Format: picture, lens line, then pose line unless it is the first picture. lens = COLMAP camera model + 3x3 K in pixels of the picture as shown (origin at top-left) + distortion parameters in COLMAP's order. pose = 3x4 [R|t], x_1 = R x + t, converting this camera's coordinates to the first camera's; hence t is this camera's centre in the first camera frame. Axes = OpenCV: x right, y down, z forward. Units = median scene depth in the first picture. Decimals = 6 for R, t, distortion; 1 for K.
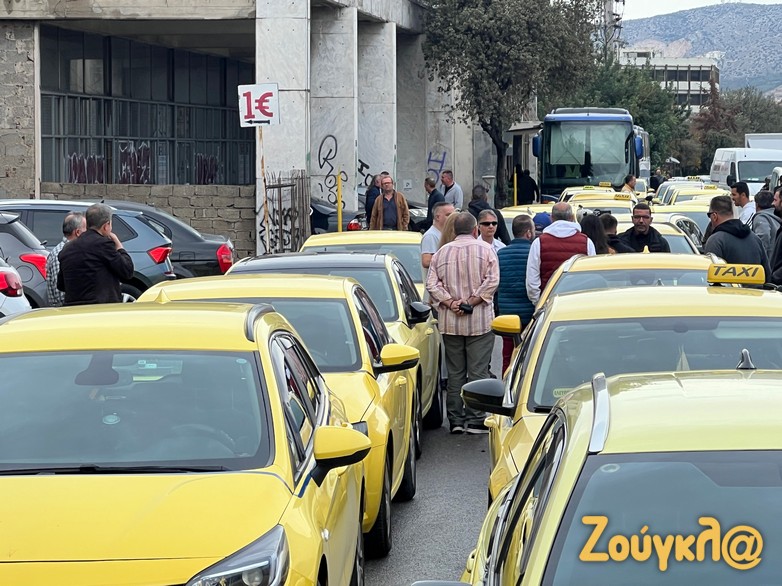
lens RADIAL K [[3038.8, 0, 391.0], [0, 3038.8, 293.0], [0, 0, 1]] dist [-0.045032, 2.438754]
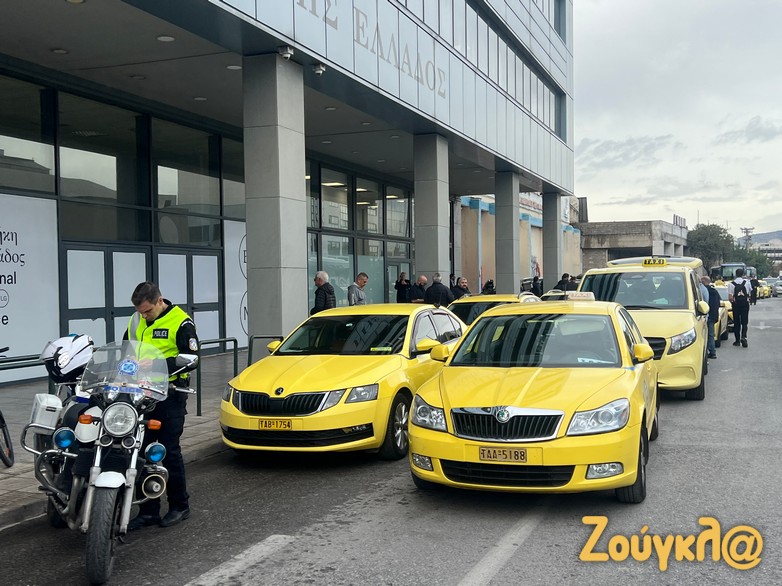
lens RADIAL K [[896.7, 0, 393.7], [0, 896.7, 321.2], [0, 0, 1]] dist [0.182205, -0.025296]
pose [[0.953140, 0.009055, -0.302393, 0.003456], [-0.008435, 0.999959, 0.003358, 0.023763], [0.302411, -0.000651, 0.953177, -0.427401]]
